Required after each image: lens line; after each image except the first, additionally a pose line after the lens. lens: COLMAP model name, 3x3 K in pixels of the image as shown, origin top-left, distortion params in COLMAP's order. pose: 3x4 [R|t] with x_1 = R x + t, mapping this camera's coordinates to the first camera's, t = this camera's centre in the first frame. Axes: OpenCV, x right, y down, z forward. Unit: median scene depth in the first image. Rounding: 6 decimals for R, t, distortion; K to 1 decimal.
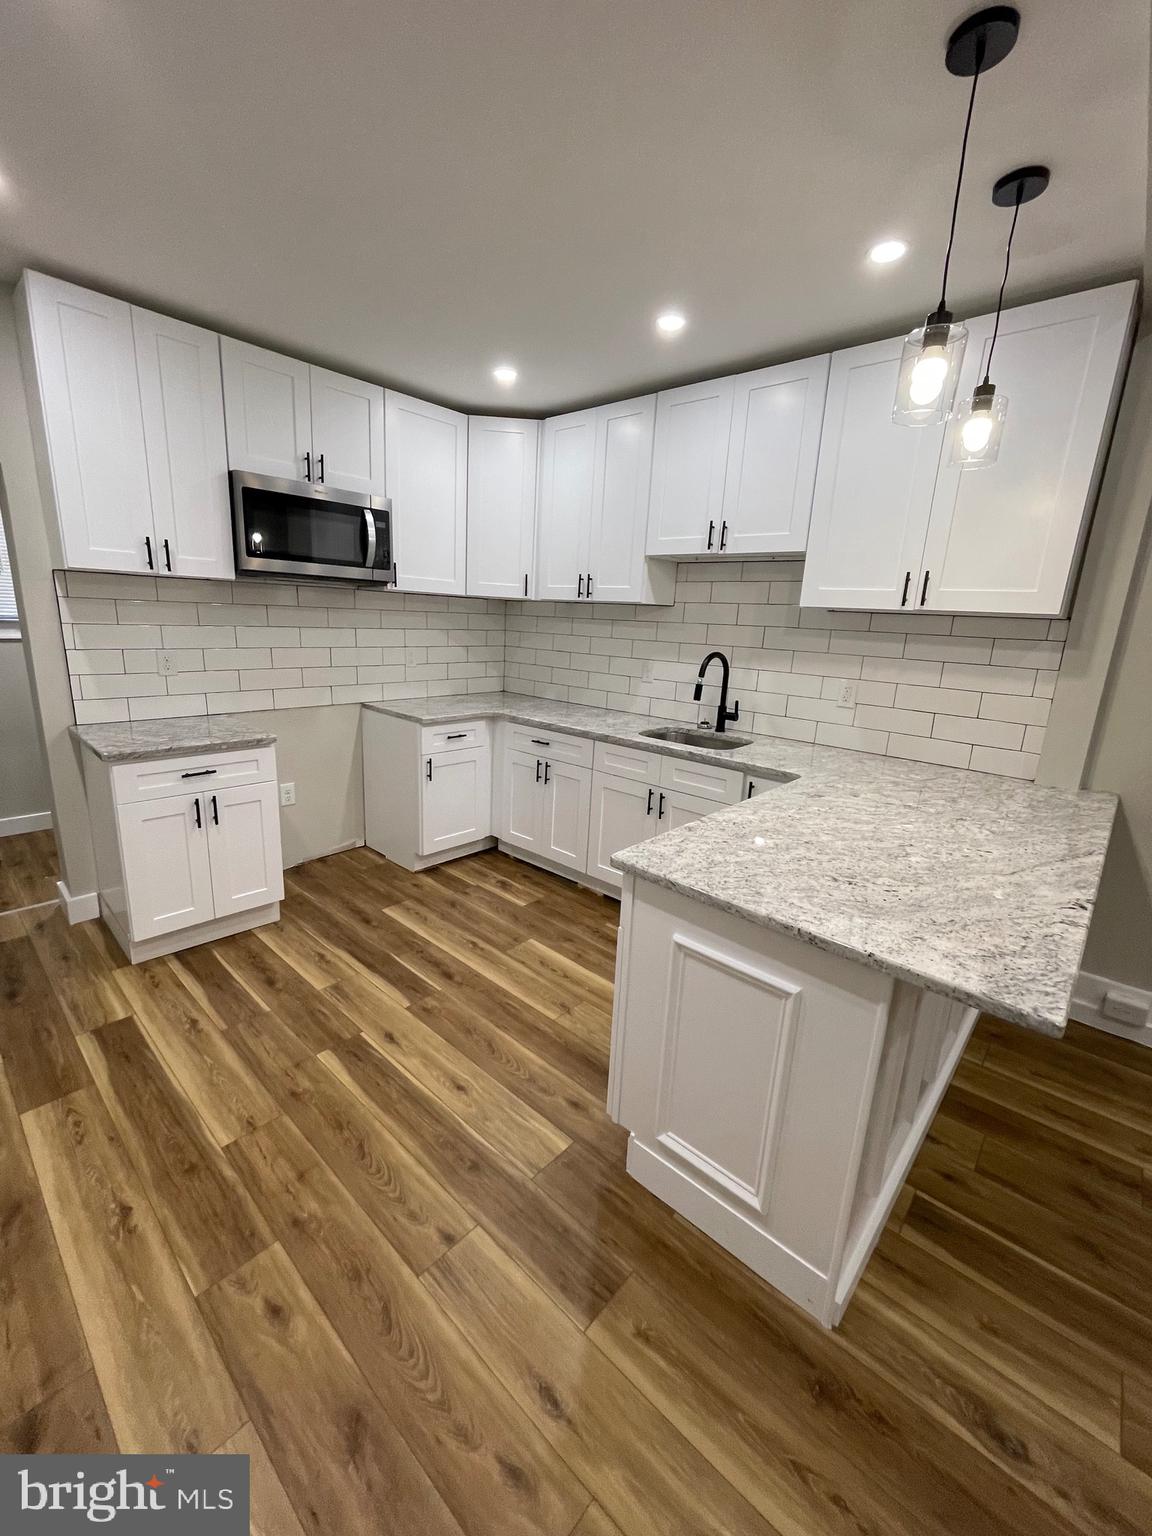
lens RADIAL K [[618.8, 0, 571.6], [0, 618.8, 766.2], [0, 0, 1]] dist [-0.000533, 0.000471]
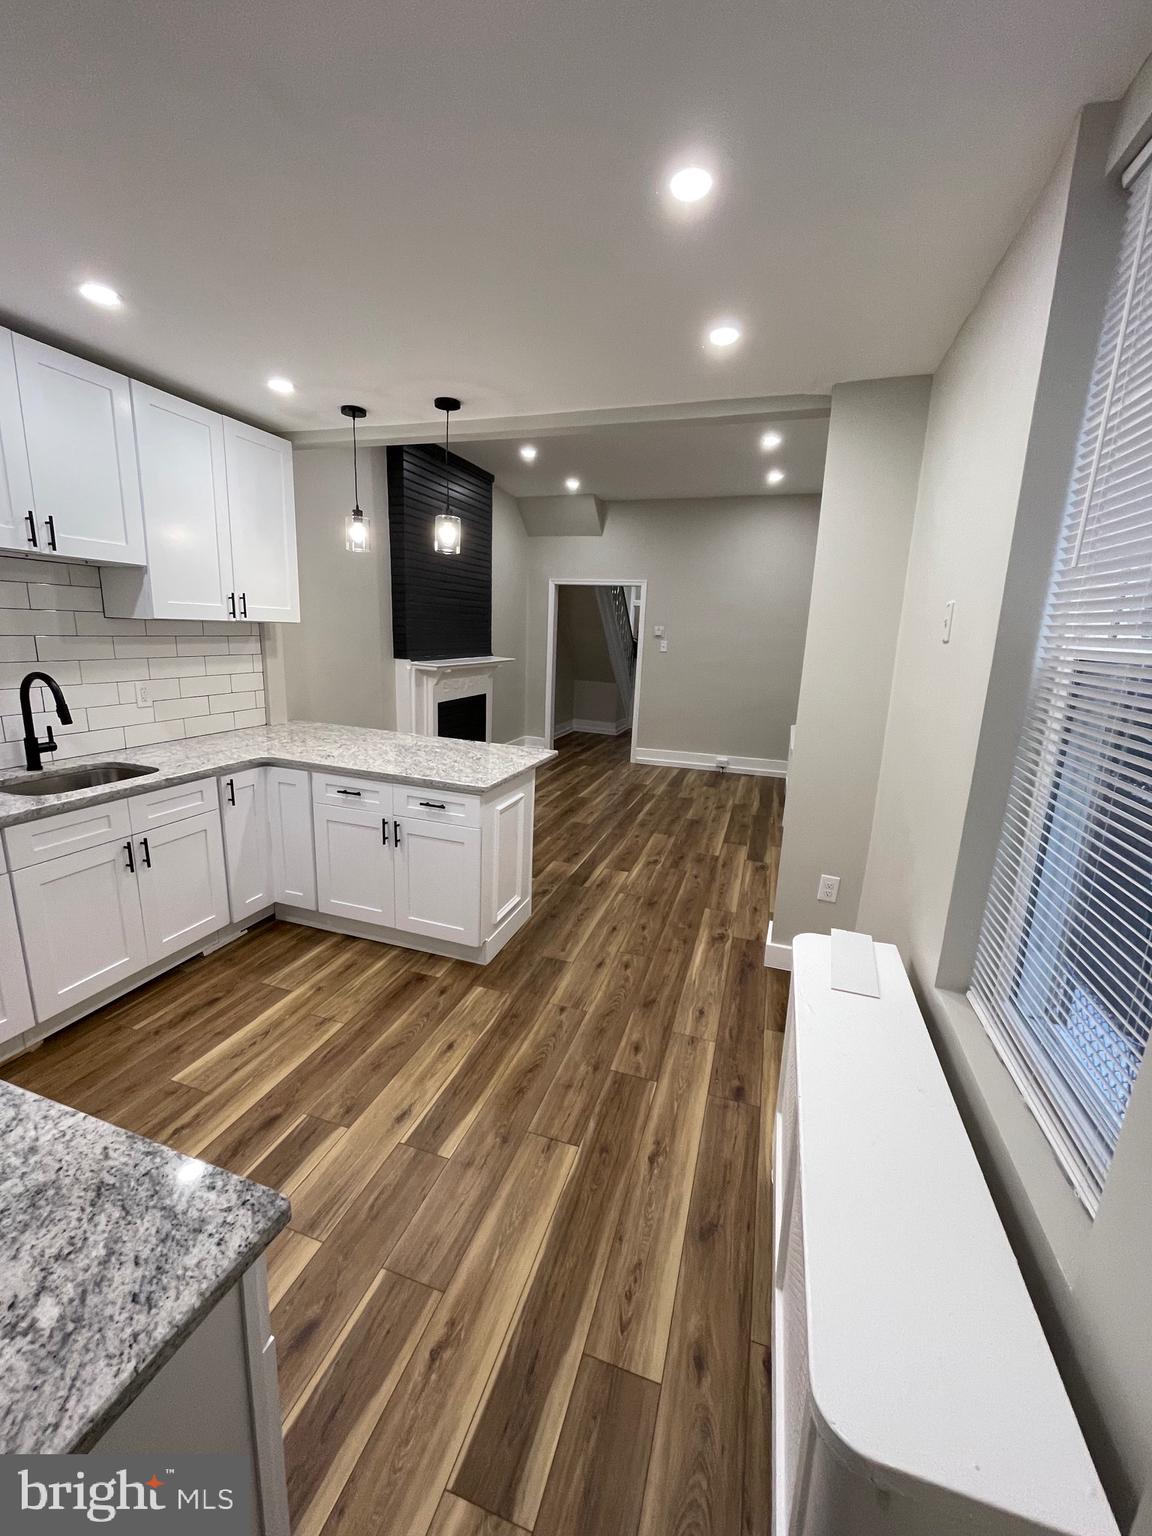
lens RADIAL K [[618.8, 0, 570.8], [0, 618.8, 769.0], [0, 0, 1]] dist [-0.000533, 0.000471]
pose [[-0.404814, -0.262038, 0.876049, -1.307956], [0.157489, 0.923763, 0.349084, -0.401417], [-0.900734, 0.279282, -0.332684, 1.139290]]
